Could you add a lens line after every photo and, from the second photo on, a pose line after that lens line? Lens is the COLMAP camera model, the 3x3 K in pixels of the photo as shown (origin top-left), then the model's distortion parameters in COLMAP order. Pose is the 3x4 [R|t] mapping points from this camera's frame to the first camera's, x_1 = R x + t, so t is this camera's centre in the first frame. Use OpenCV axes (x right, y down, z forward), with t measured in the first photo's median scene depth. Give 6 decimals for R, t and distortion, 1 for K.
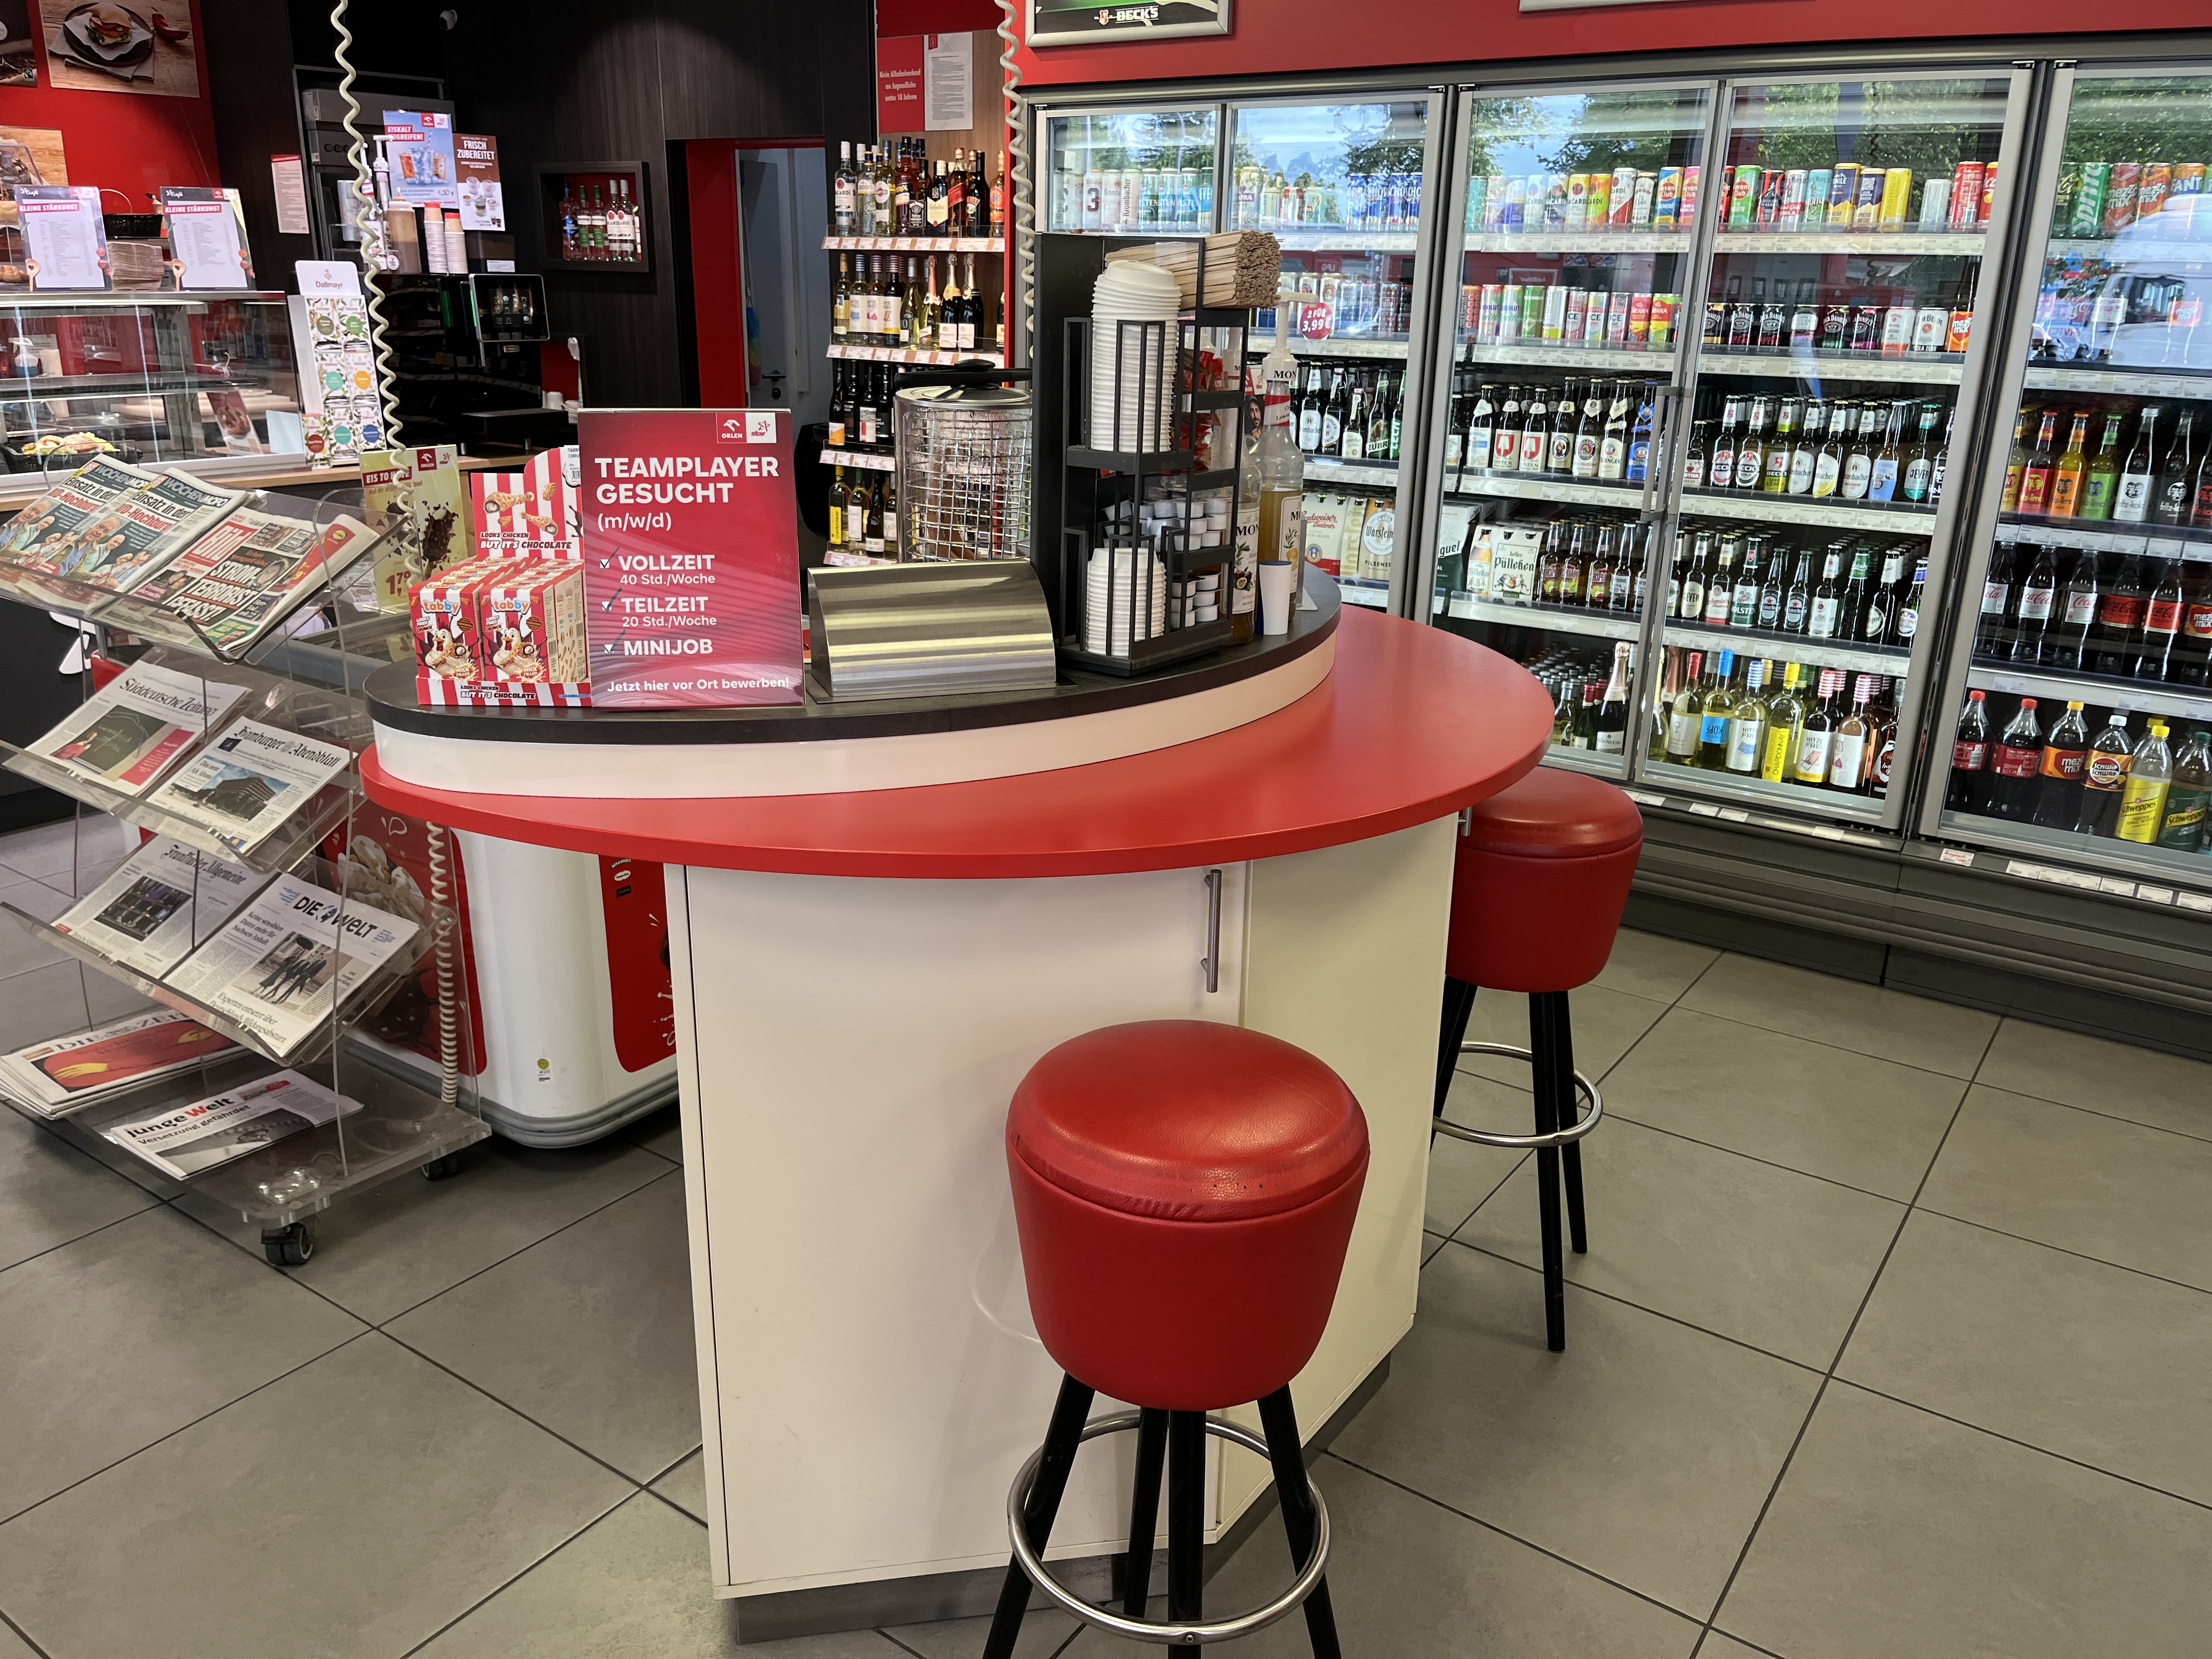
lens RADIAL K [[1675.1, 0, 1087.3], [0, 1675.1, 787.4], [0, 0, 1]] dist [0.056773, -0.085882]
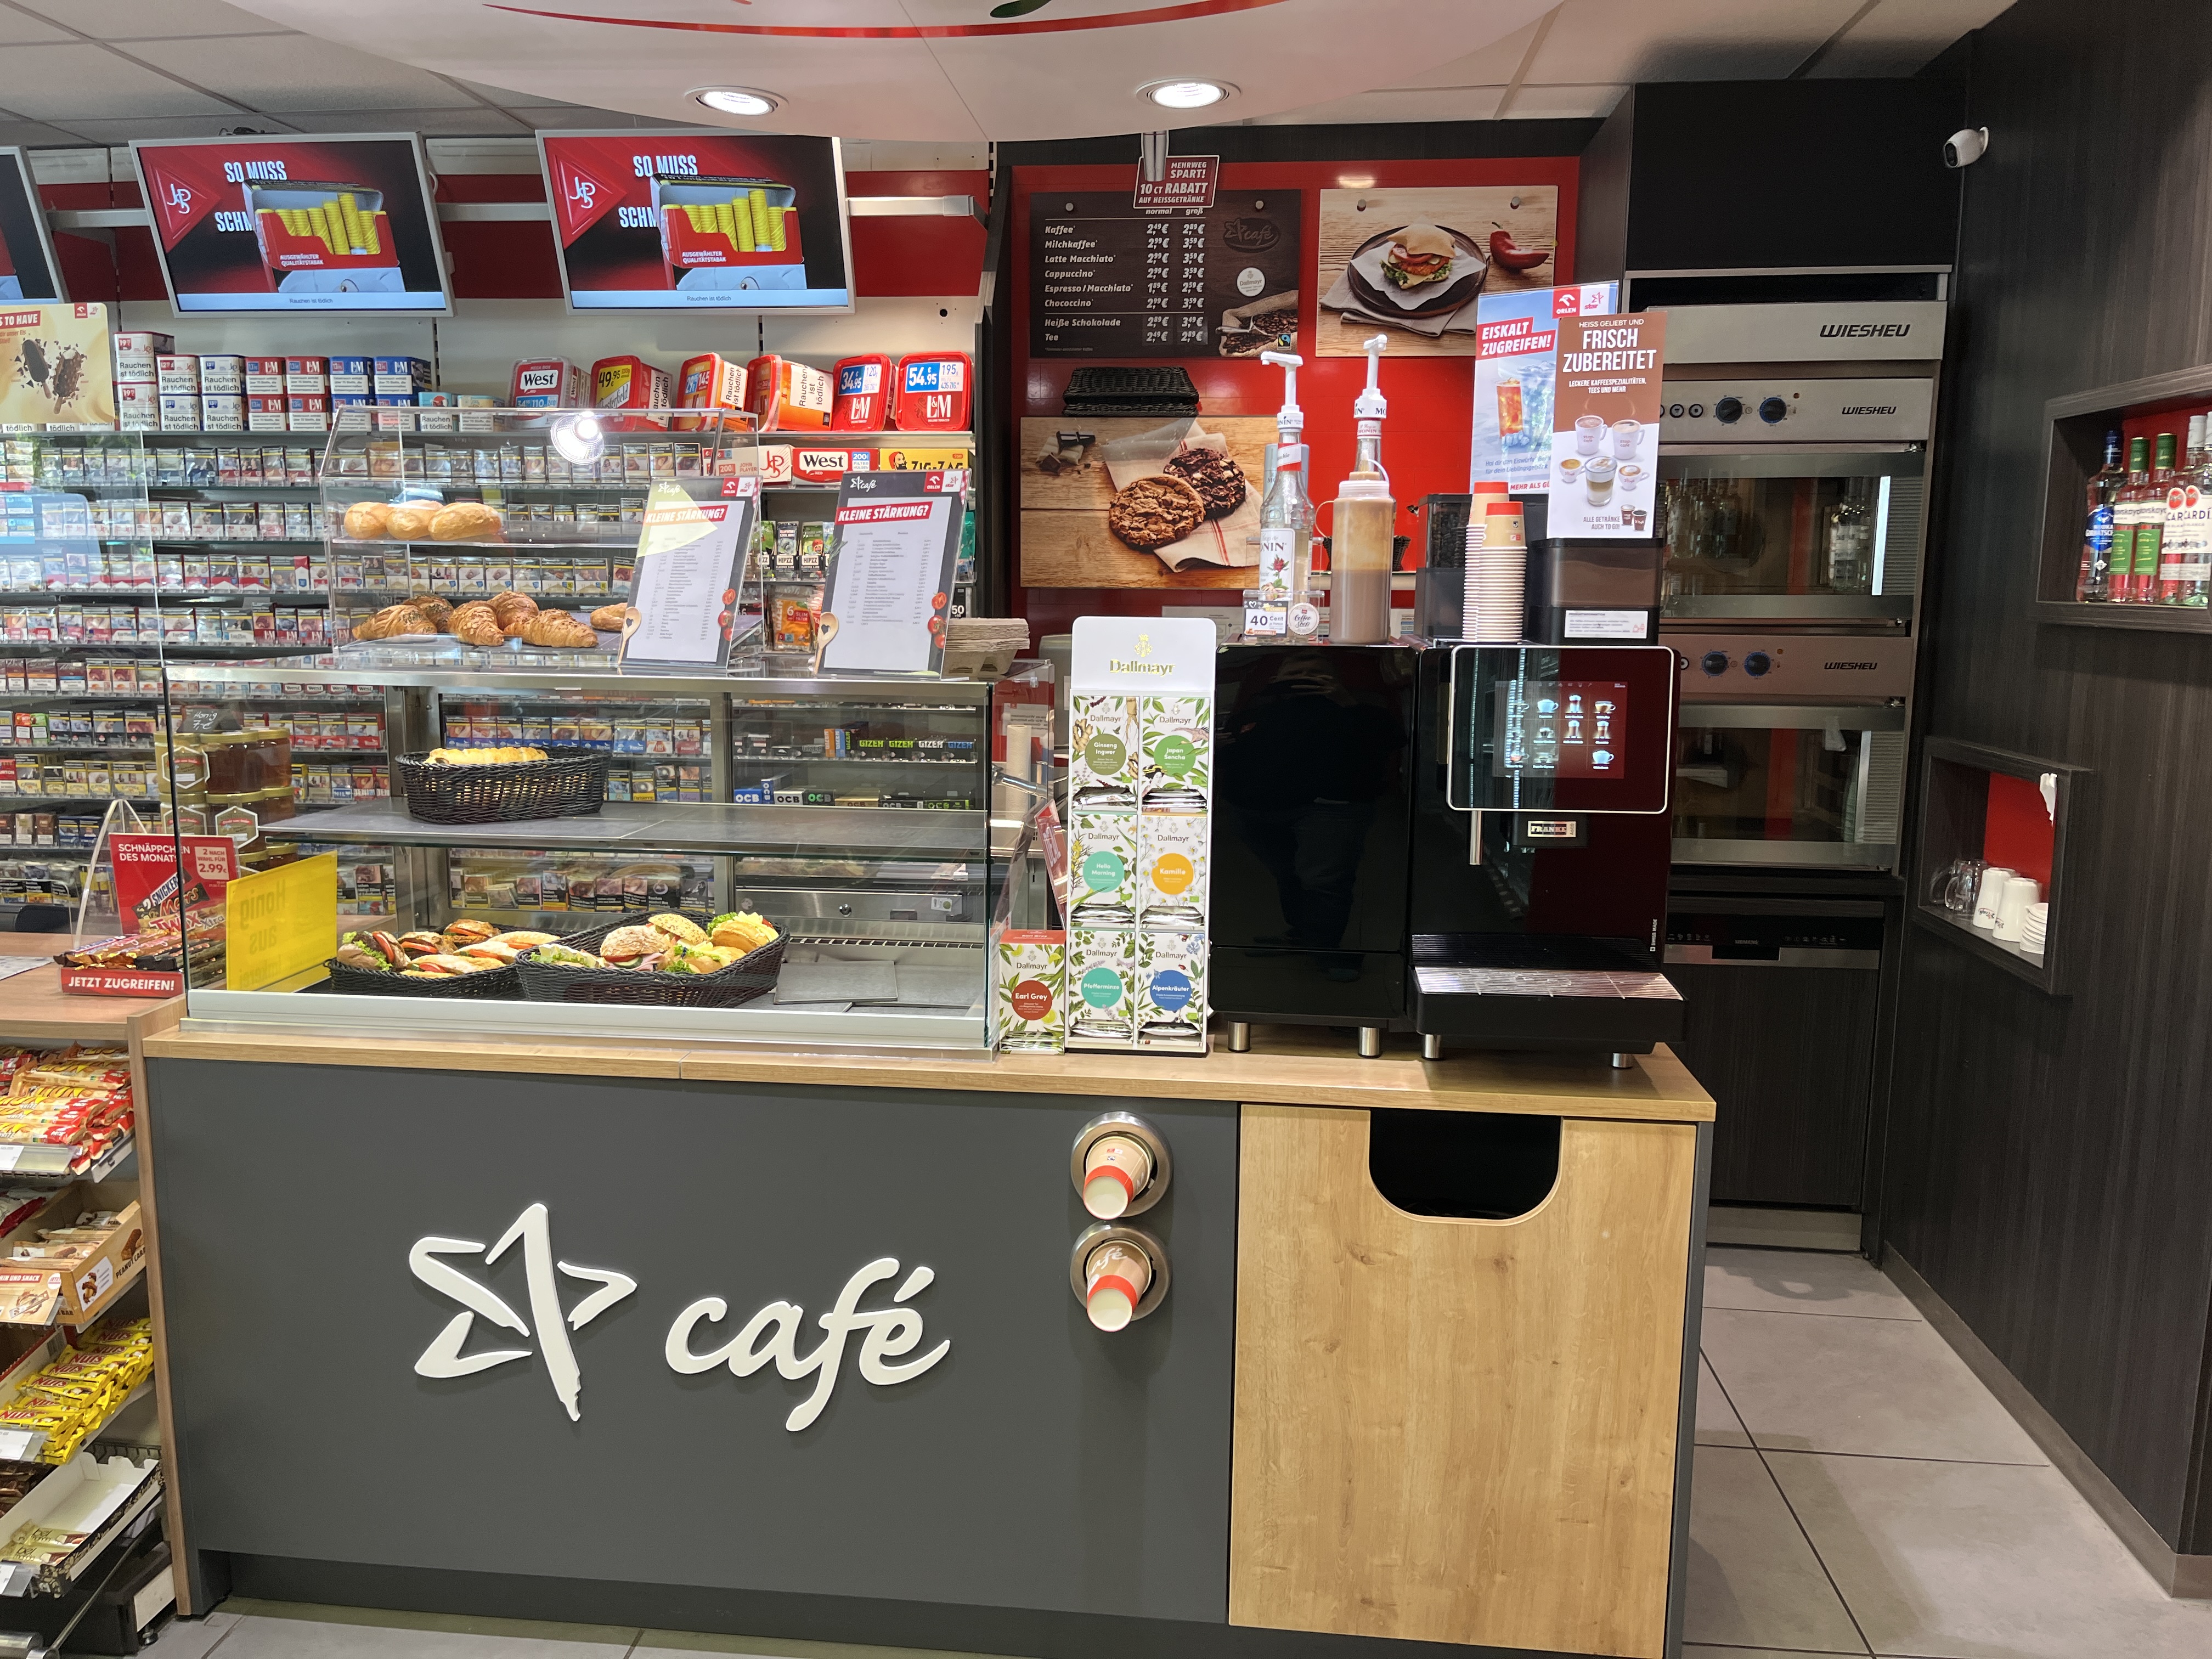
lens RADIAL K [[1675.1, 0, 1094.4], [0, 1675.1, 830.5], [0, 0, 1]] dist [0.056773, -0.085882]
pose [[0.494768, 0.117542, -0.861039, -0.058758], [-0.256258, 0.966487, -0.015314, -0.224577], [0.830383, 0.228226, 0.508307, 0.708733]]
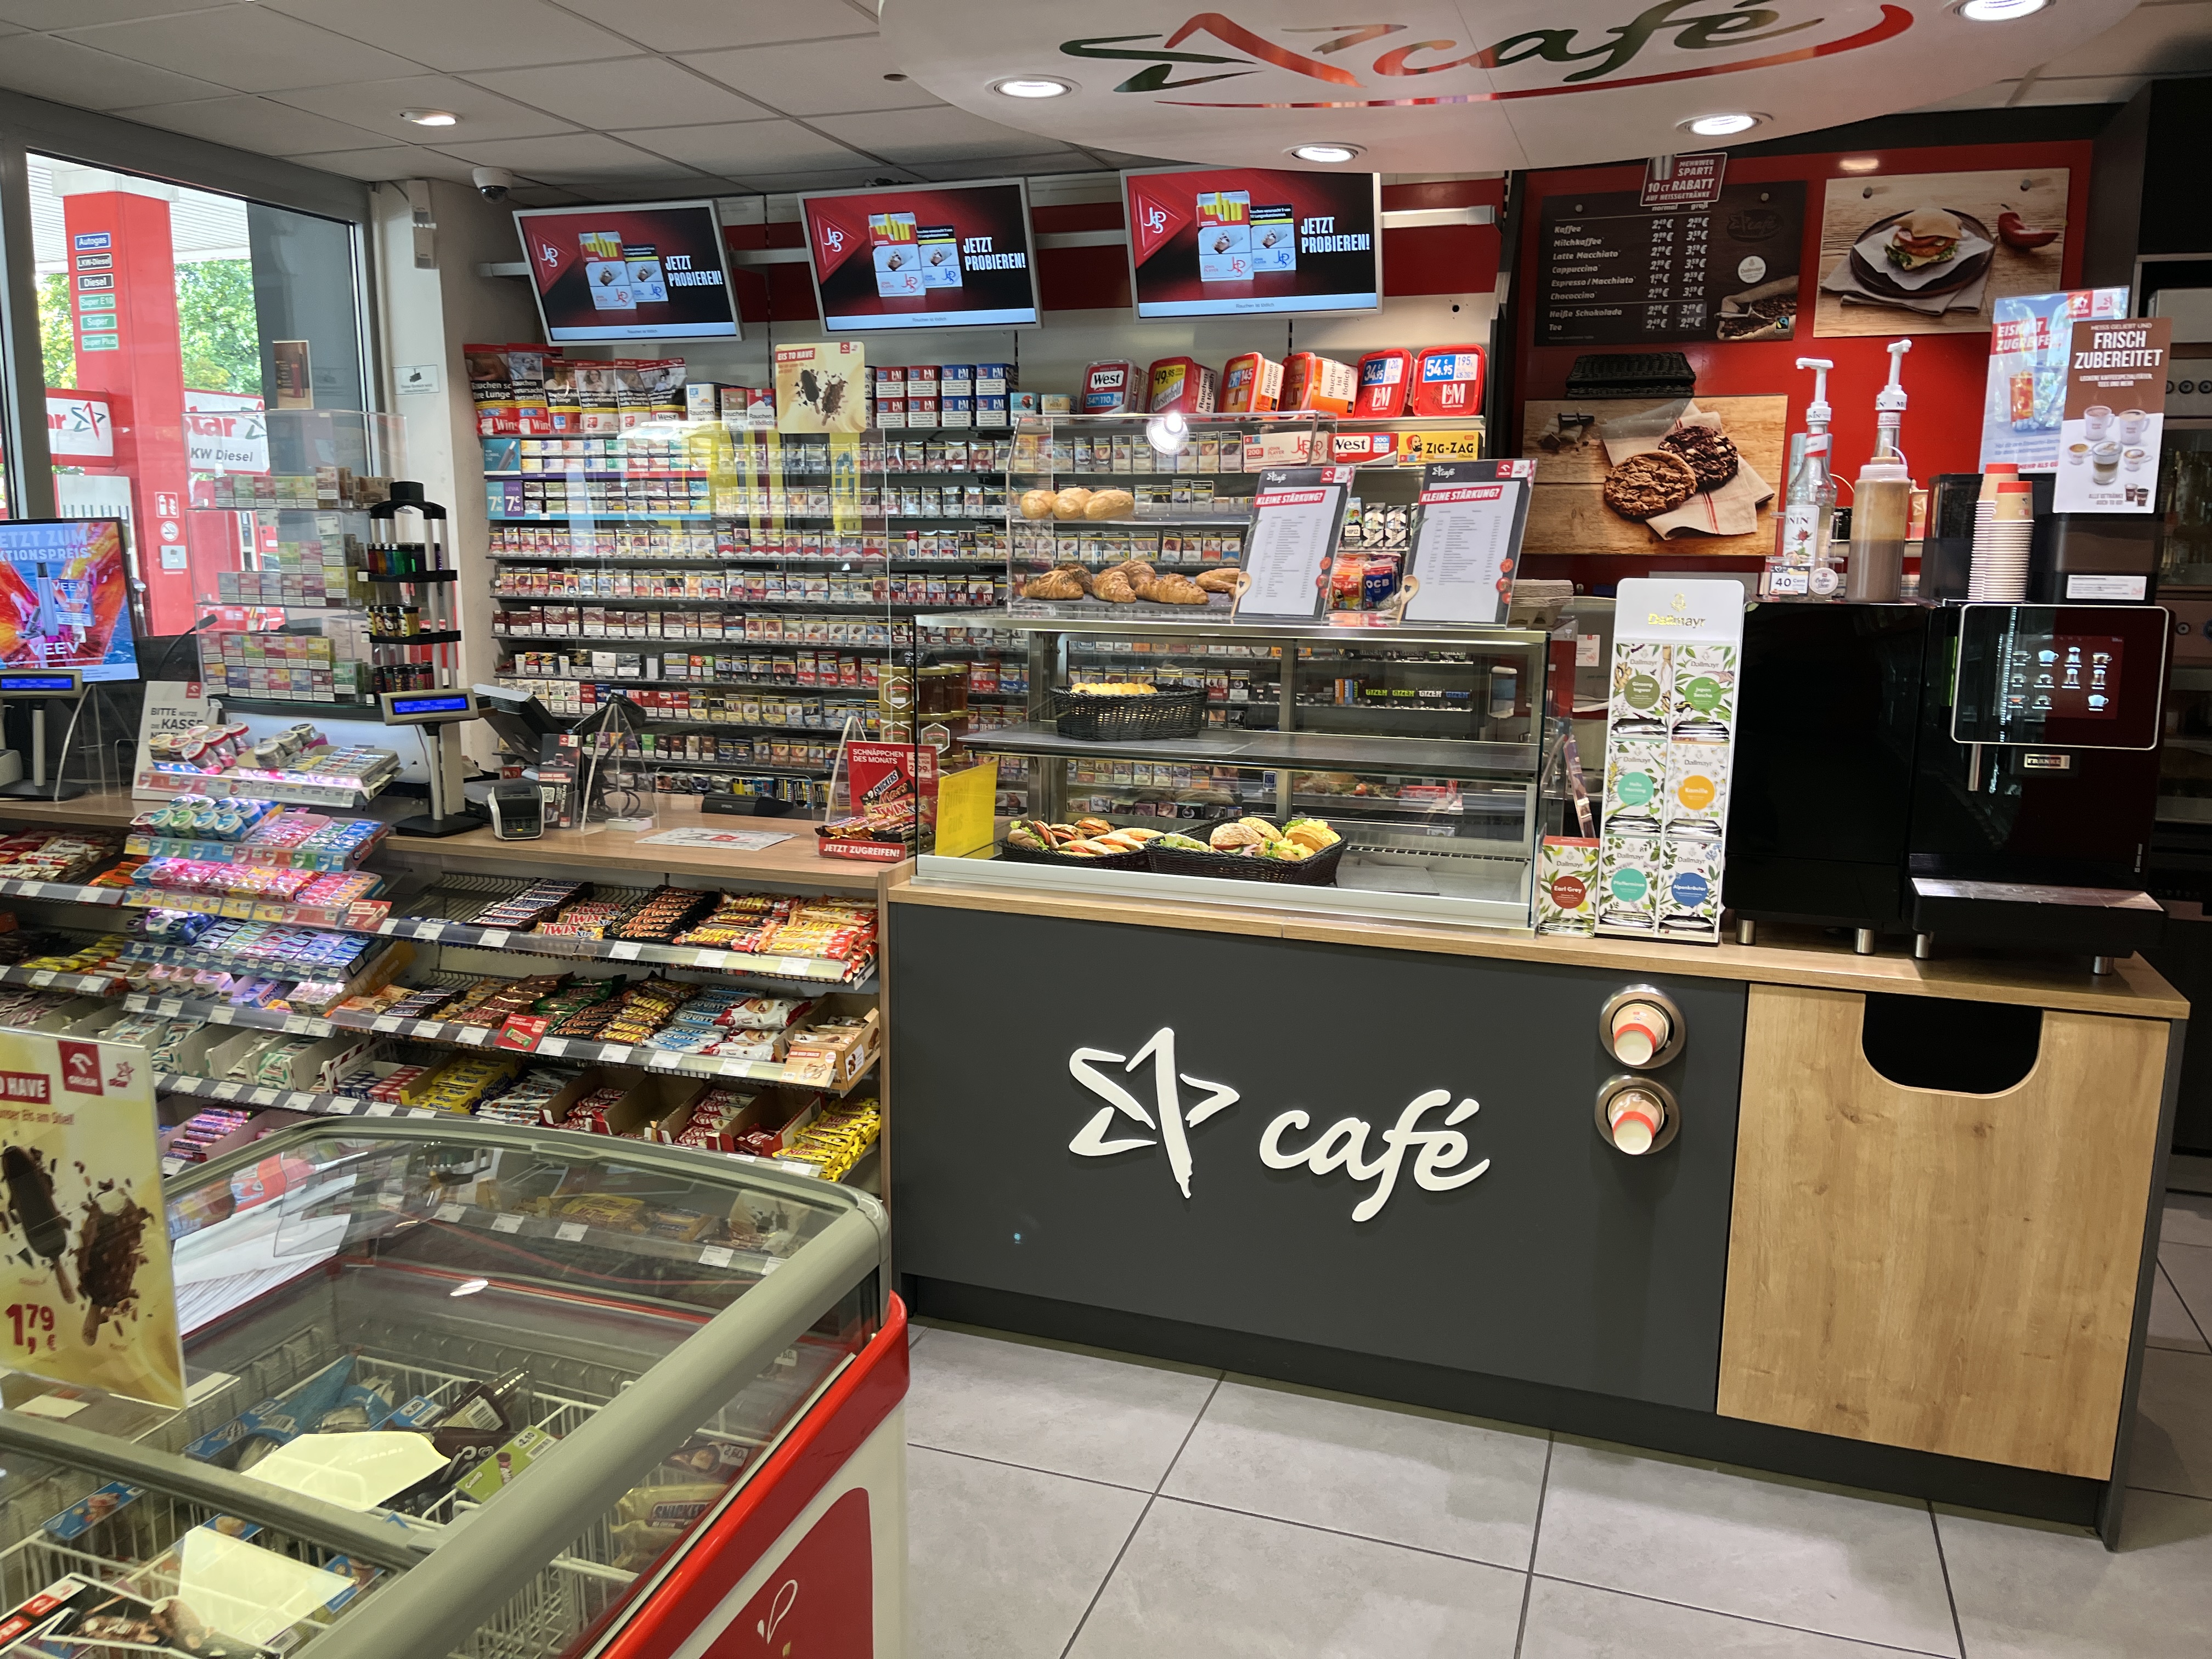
lens RADIAL K [[1675.1, 0, 1089.7], [0, 1675.1, 829.6], [0, 0, 1]] dist [0.056773, -0.085882]
pose [[0.270895, 0.149096, -0.950992, 0.026019], [-0.286740, 0.955582, 0.068136, -0.197530], [0.918910, 0.254230, 0.301614, 0.623121]]
